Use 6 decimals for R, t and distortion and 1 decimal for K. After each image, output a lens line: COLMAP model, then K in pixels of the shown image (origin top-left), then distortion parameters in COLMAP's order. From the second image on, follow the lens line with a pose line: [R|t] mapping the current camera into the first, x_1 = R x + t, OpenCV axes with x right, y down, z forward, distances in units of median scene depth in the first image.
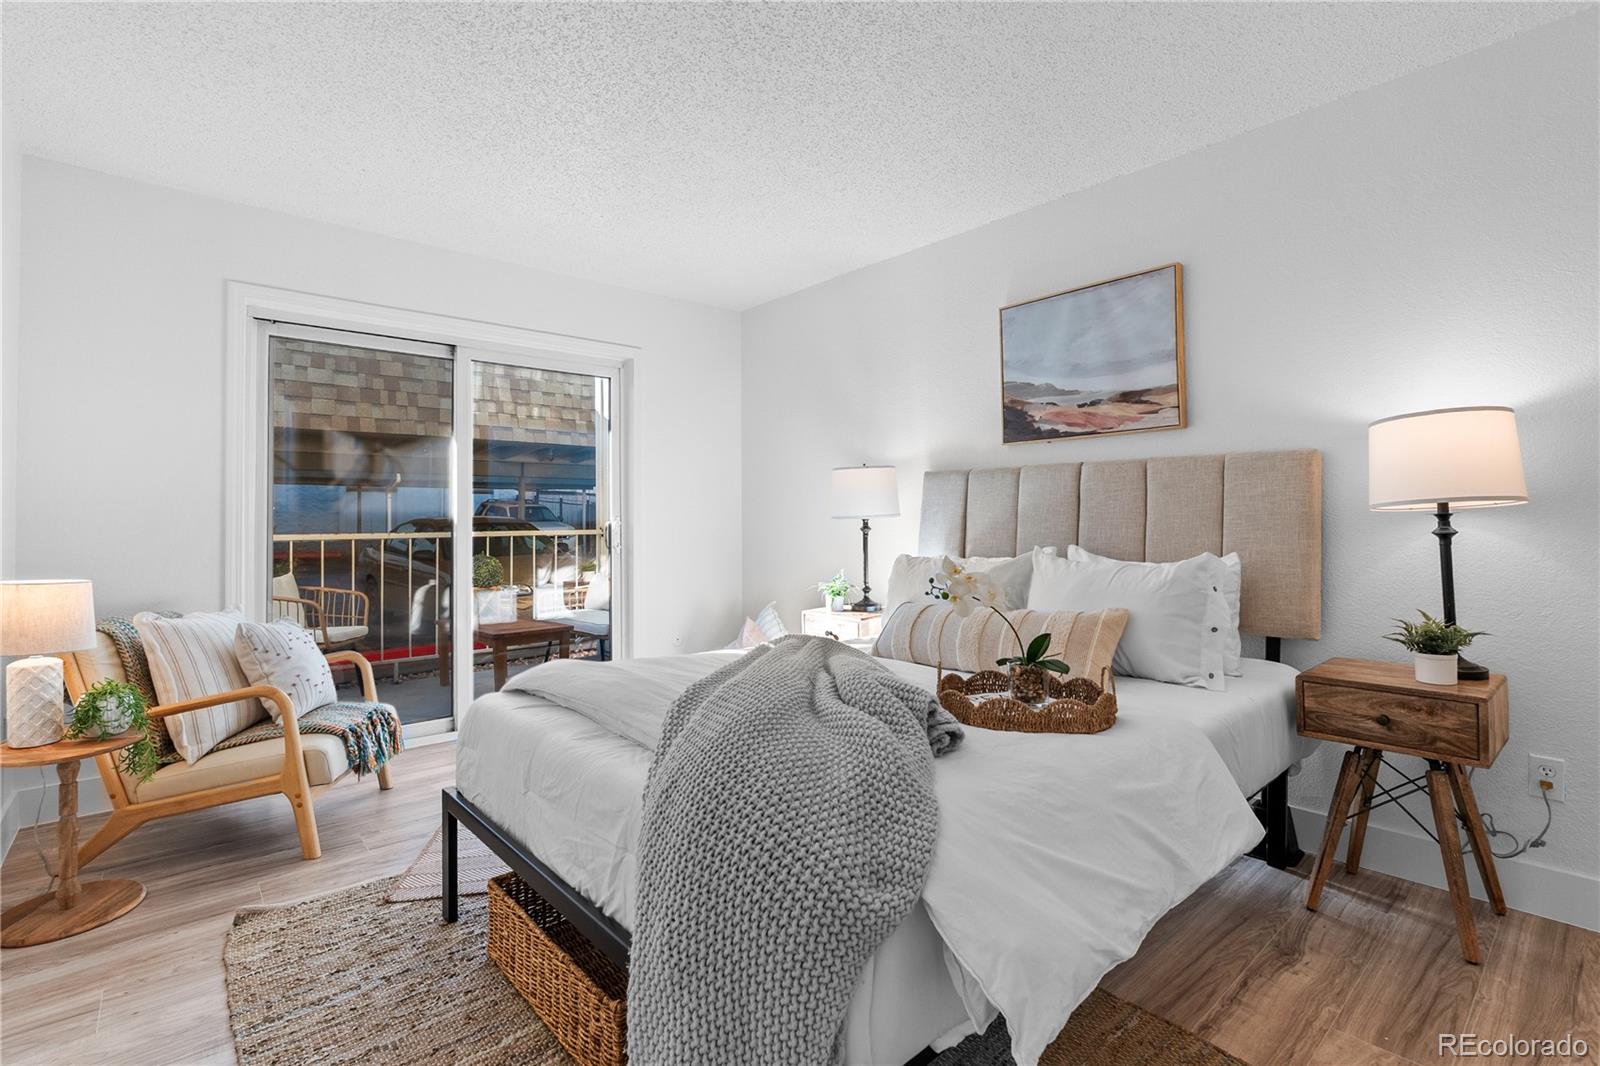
lens RADIAL K [[728.5, 0, 806.3], [0, 728.5, 526.4], [0, 0, 1]] dist [-0.021258, 0.006669]
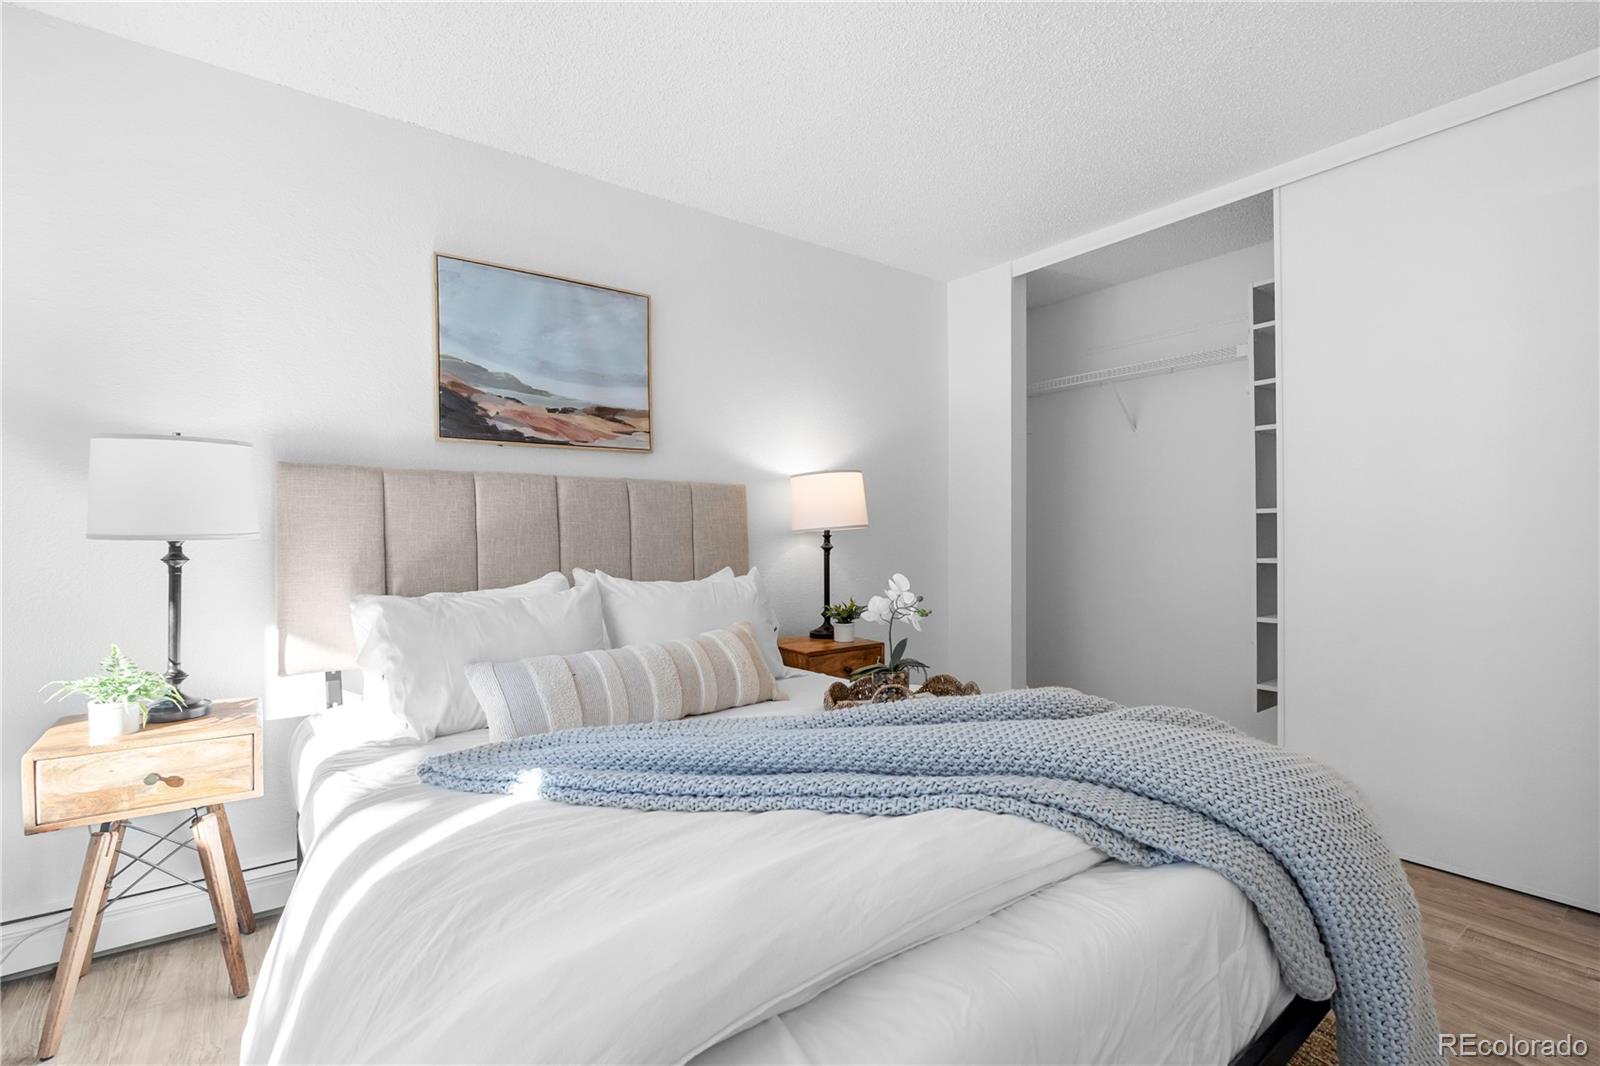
lens RADIAL K [[728.5, 0, 806.3], [0, 728.5, 526.4], [0, 0, 1]] dist [-0.021258, 0.006669]
pose [[0.083177, 0.019552, 0.996343, -0.458604], [0.014991, 0.999670, -0.020869, -0.003083], [-0.996422, 0.016672, 0.082856, 0.610475]]
